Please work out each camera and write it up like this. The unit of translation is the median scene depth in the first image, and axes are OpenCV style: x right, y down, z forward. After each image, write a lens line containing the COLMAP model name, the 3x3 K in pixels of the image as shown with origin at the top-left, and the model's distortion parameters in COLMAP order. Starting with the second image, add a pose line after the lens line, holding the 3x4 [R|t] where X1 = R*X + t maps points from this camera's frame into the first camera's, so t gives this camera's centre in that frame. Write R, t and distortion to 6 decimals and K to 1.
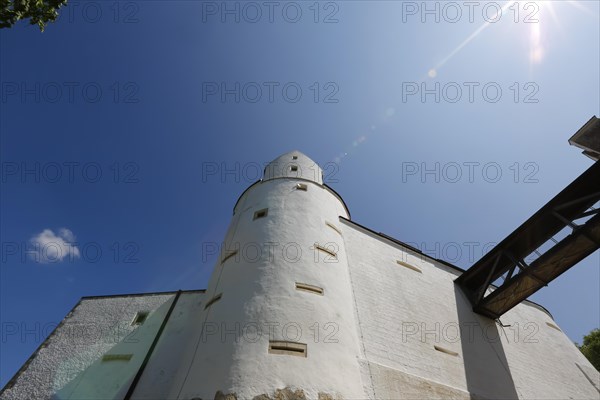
lens RADIAL K [[281.6, 0, 296.0], [0, 281.6, 194.9], [0, 0, 1]] dist [-0.031550, 0.009894]
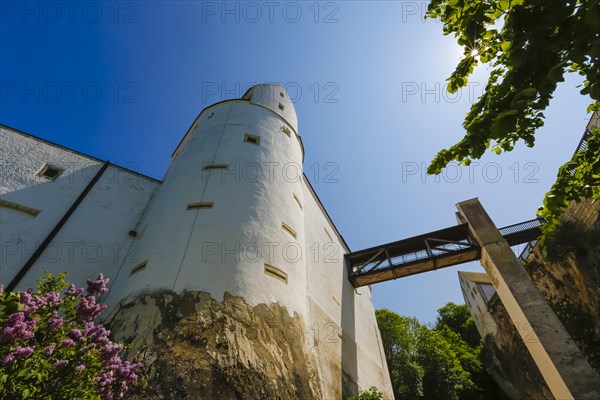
lens RADIAL K [[281.6, 0, 299.3], [0, 281.6, 201.1], [0, 0, 1]] dist [-0.031550, 0.009894]
pose [[0.781800, 0.402998, 0.475796, -0.394996], [-0.512683, 0.849771, 0.122658, 0.048066], [-0.354887, -0.339826, 0.870961, 0.004087]]
